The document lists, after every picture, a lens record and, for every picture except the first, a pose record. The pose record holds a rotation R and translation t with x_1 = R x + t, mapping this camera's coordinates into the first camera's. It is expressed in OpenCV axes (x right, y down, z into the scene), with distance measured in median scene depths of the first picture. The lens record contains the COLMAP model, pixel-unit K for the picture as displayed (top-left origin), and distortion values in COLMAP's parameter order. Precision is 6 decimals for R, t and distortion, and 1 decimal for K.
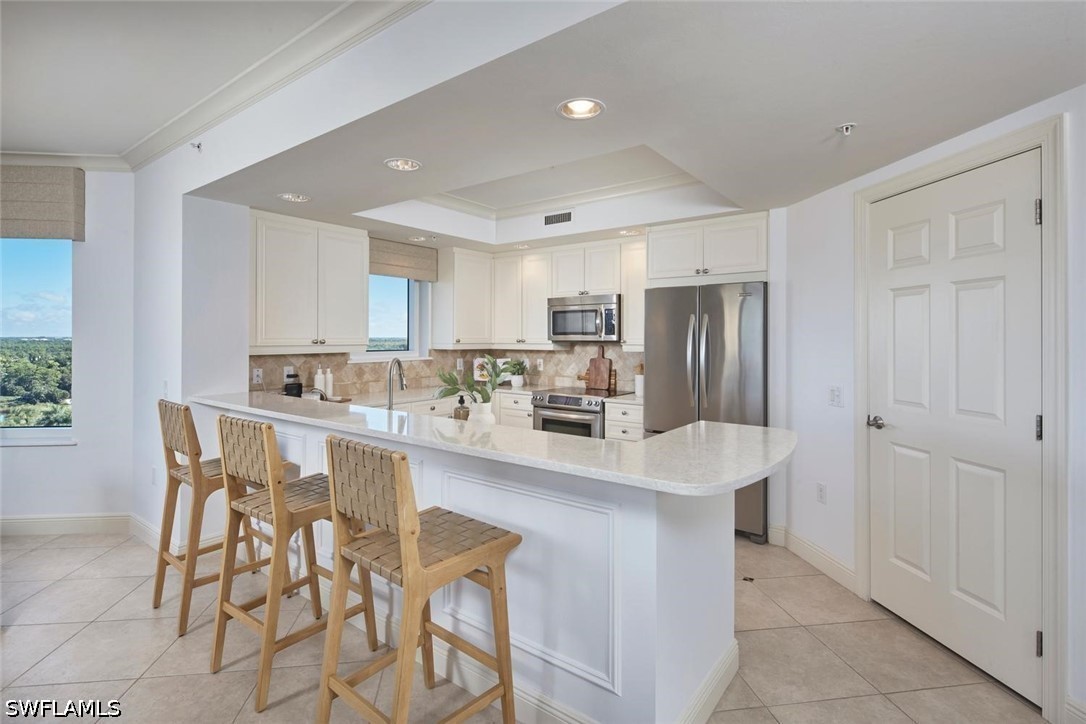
lens RADIAL K [[515.5, 0, 544.4], [0, 515.5, 336.1], [0, 0, 1]] dist [0.004554, -0.001533]
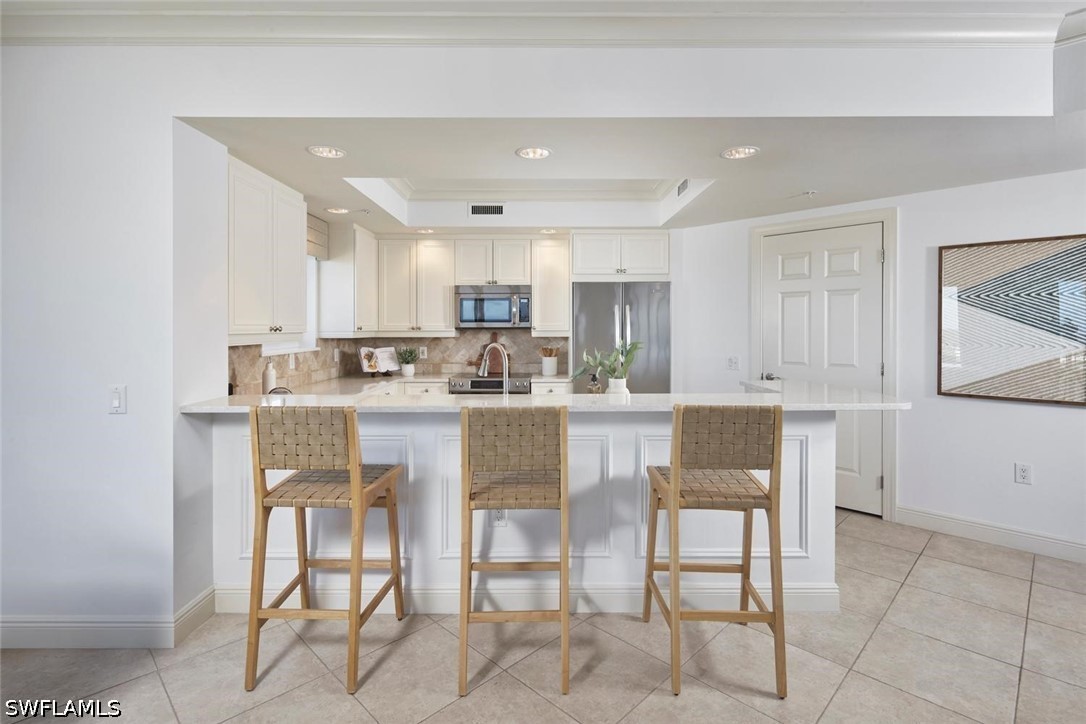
lens RADIAL K [[515.5, 0, 549.0], [0, 515.5, 327.0], [0, 0, 1]] dist [0.004554, -0.001533]
pose [[0.796581, -0.003379, 0.604522, -0.485563], [0.001897, 0.999993, 0.003089, 0.005325], [-0.604529, -0.001314, 0.796582, 0.092176]]
